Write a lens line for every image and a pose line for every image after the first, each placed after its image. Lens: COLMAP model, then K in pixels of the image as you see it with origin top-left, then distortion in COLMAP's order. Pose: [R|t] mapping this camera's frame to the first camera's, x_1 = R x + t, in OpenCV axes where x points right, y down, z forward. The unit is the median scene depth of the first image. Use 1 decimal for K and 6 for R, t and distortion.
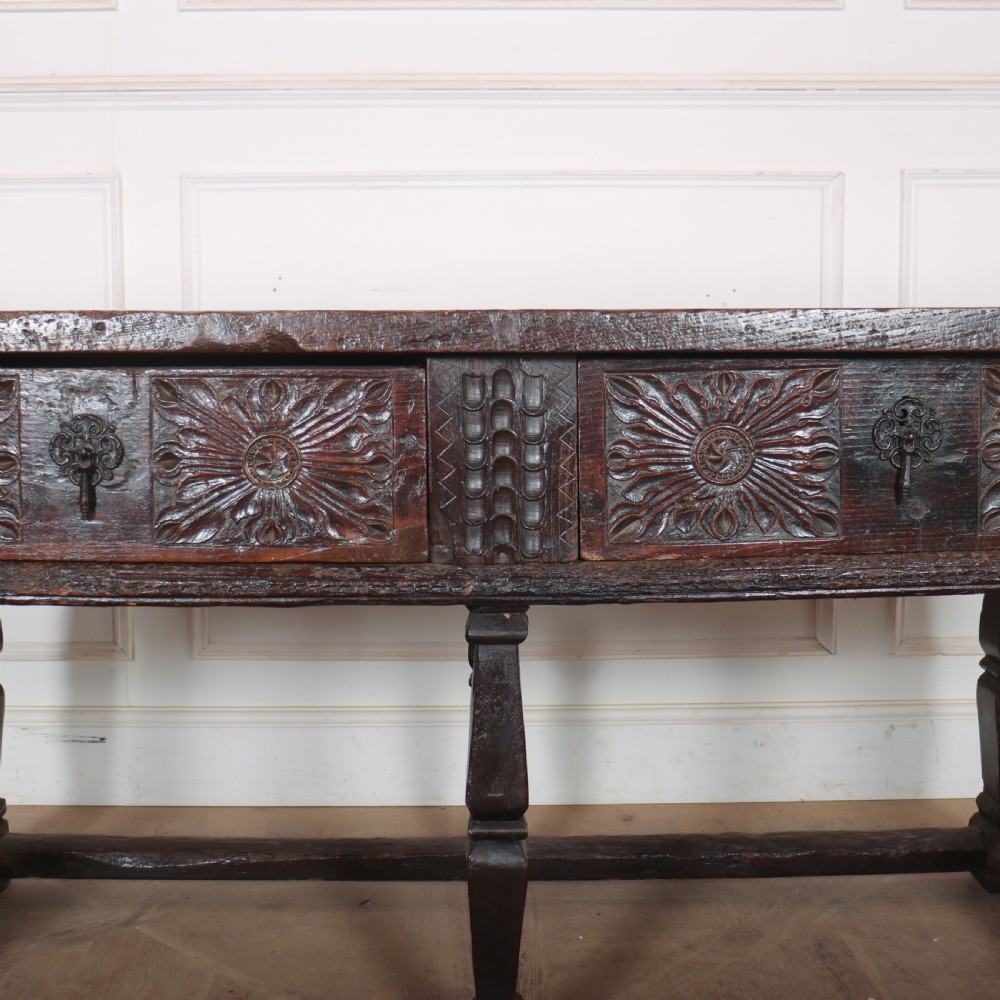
lens RADIAL K [[1452.5, 0, 476.8], [0, 1452.5, 497.1], [0, 0, 1]] dist [-0.100773, 0.000000]
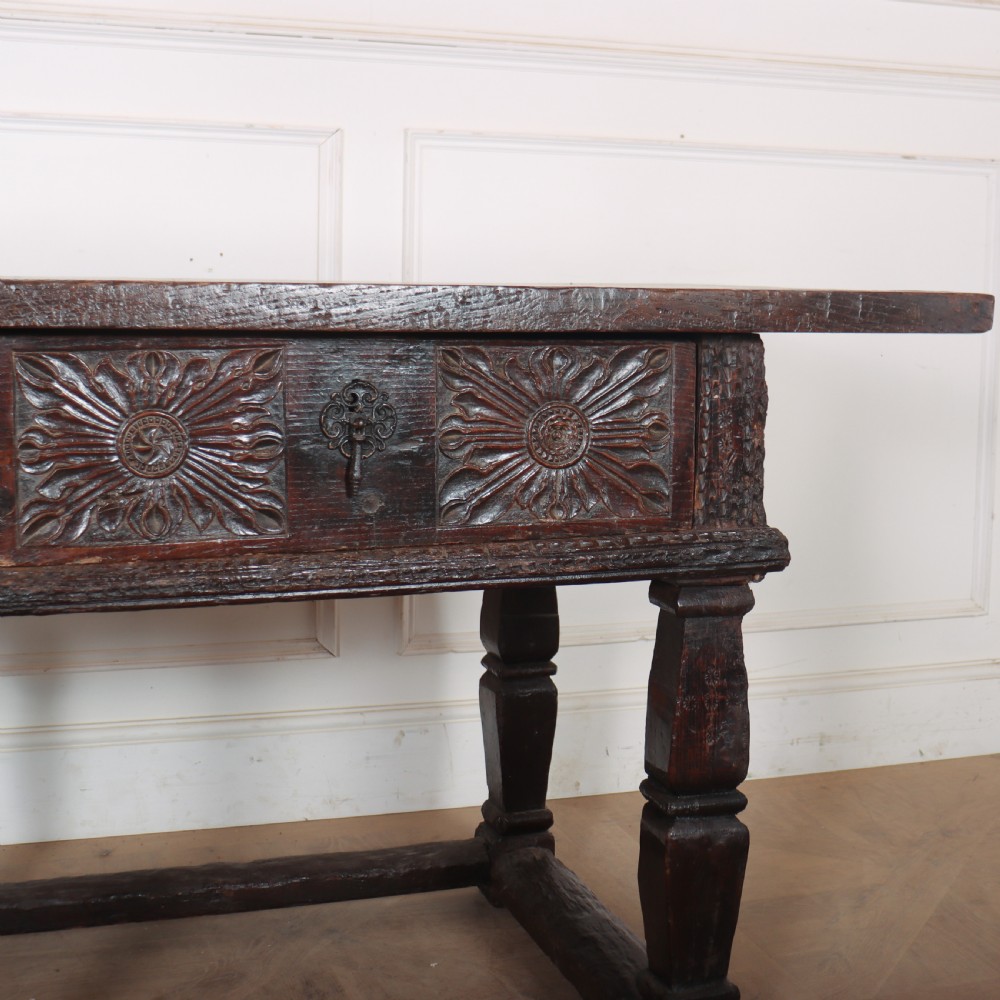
lens RADIAL K [[1617.1, 0, 569.9], [0, 1617.1, 434.8], [0, 0, 1]] dist [-0.106506, 0.000000]
pose [[0.941553, -0.002477, 0.336857, 0.078912], [0.011097, 0.999658, -0.023668, -0.008856], [-0.336683, 0.026023, 0.941258, -0.014740]]
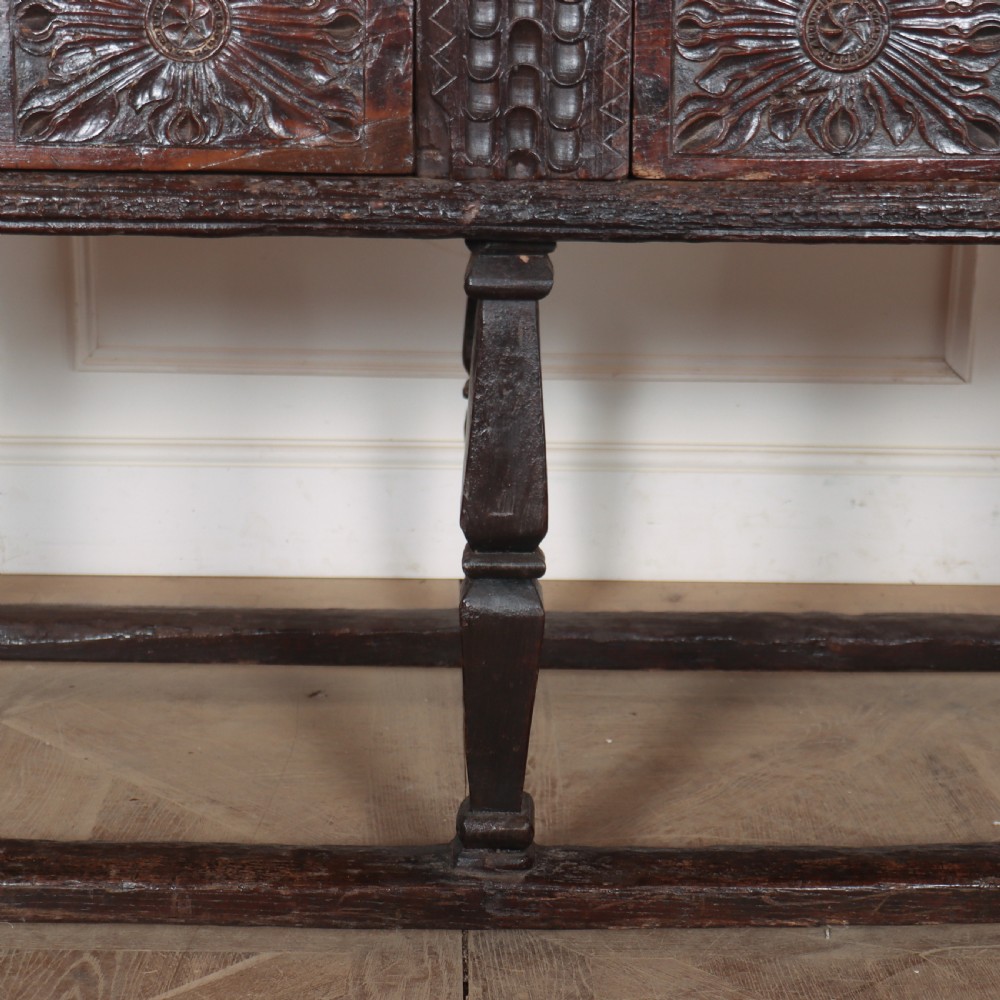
lens RADIAL K [[1976.3, 0, 500.9], [0, 1976.3, 675.1], [0, 0, 1]] dist [-0.091349, 0.000000]
pose [[0.999611, 0.017328, 0.021871, -0.007998], [-0.021772, 0.974584, 0.222961, 0.067553], [-0.017451, -0.223350, 0.974582, 0.028530]]
